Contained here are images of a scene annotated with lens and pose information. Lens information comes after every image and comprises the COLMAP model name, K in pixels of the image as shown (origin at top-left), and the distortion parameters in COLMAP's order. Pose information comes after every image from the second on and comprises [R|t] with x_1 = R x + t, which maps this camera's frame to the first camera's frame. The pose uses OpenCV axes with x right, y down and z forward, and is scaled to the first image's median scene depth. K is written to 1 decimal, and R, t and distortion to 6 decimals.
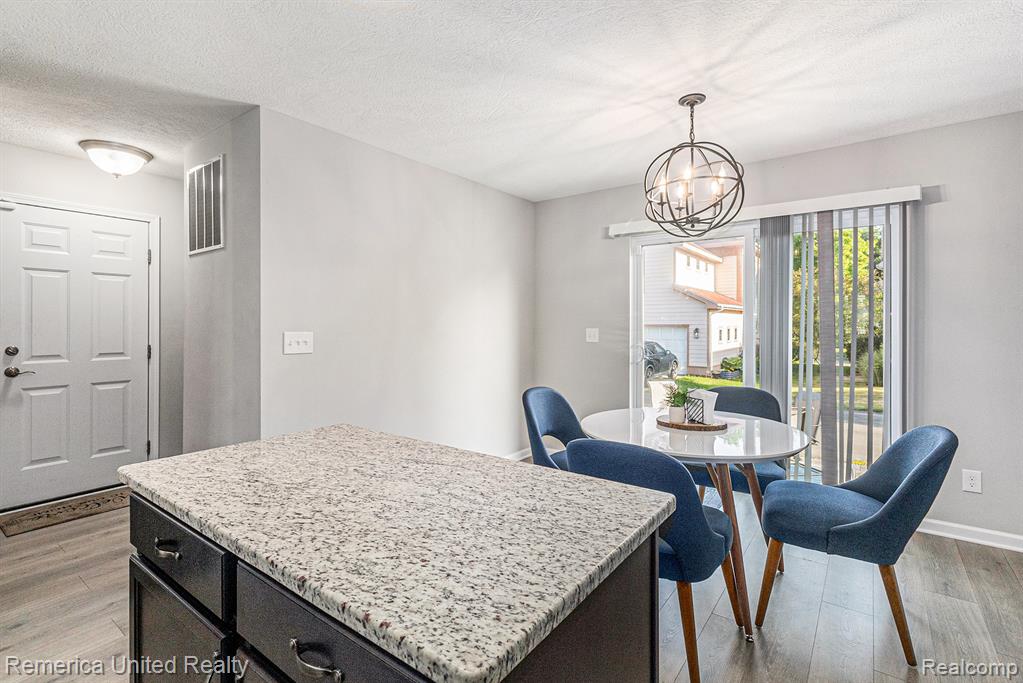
lens RADIAL K [[474.9, 0, 515.1], [0, 474.9, 319.8], [0, 0, 1]] dist [0.004337, 0.000647]
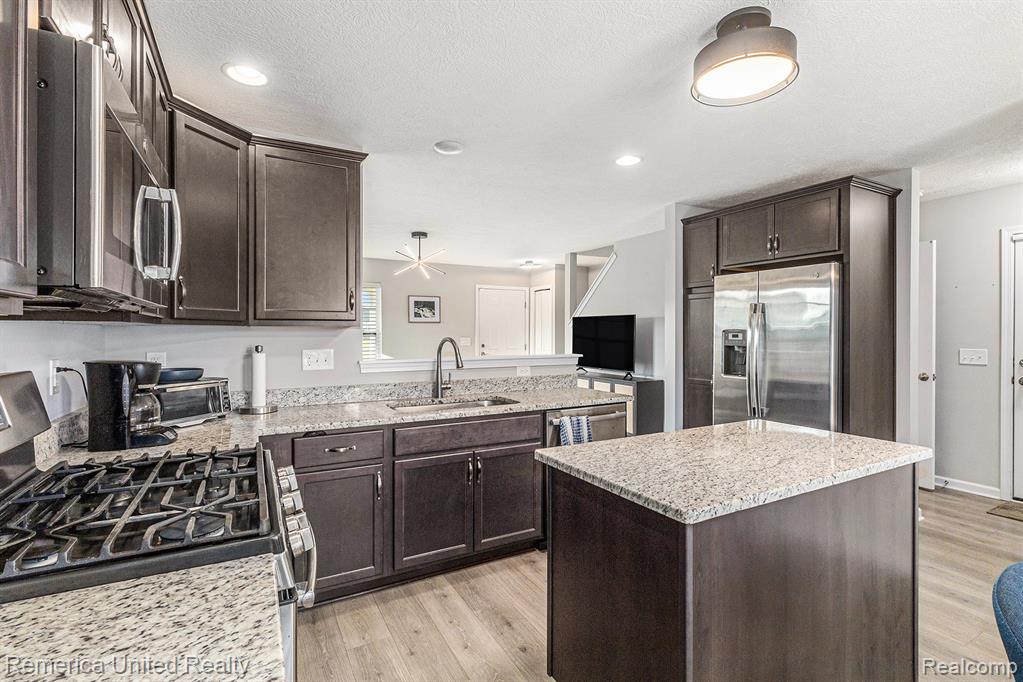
lens RADIAL K [[480.0, 0, 495.7], [0, 480.0, 330.6], [0, 0, 1]] dist [0.002089, 0.000574]
pose [[-0.432695, 0.000836, -0.901540, 0.662468], [0.008104, 0.999963, -0.002962, -0.012578], [0.901504, -0.008587, -0.432686, 0.488455]]
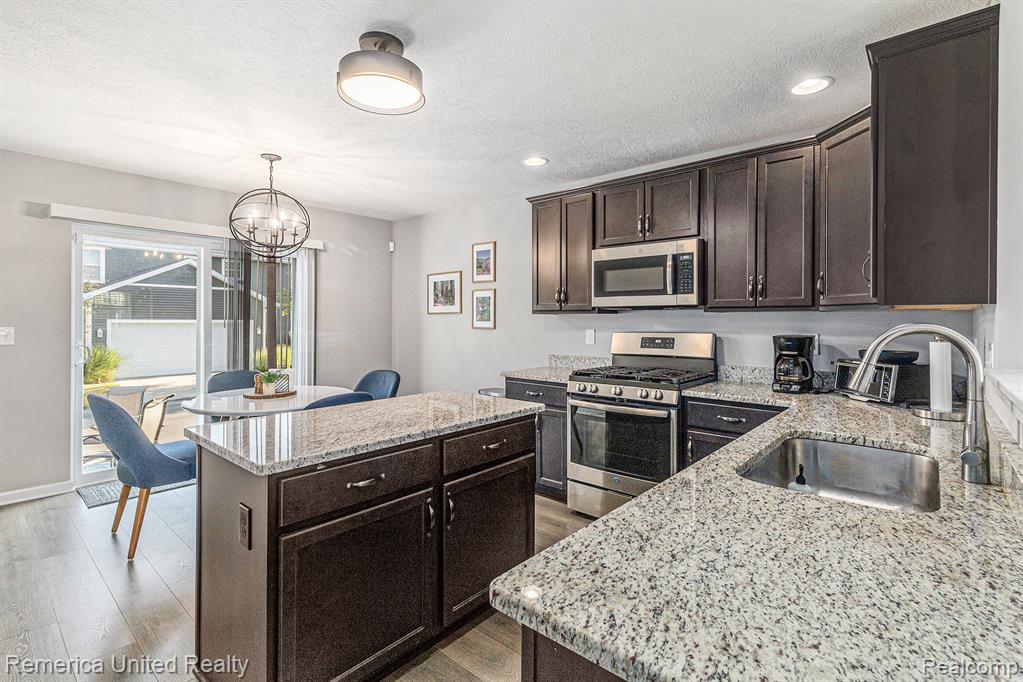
lens RADIAL K [[474.9, 0, 515.1], [0, 474.9, 319.3], [0, 0, 1]] dist [0.004337, 0.000647]
pose [[0.077566, 0.006274, 0.996968, -1.001967], [-0.010451, 0.999930, -0.005479, 0.001923], [-0.996932, -0.009994, 0.077626, 0.211468]]
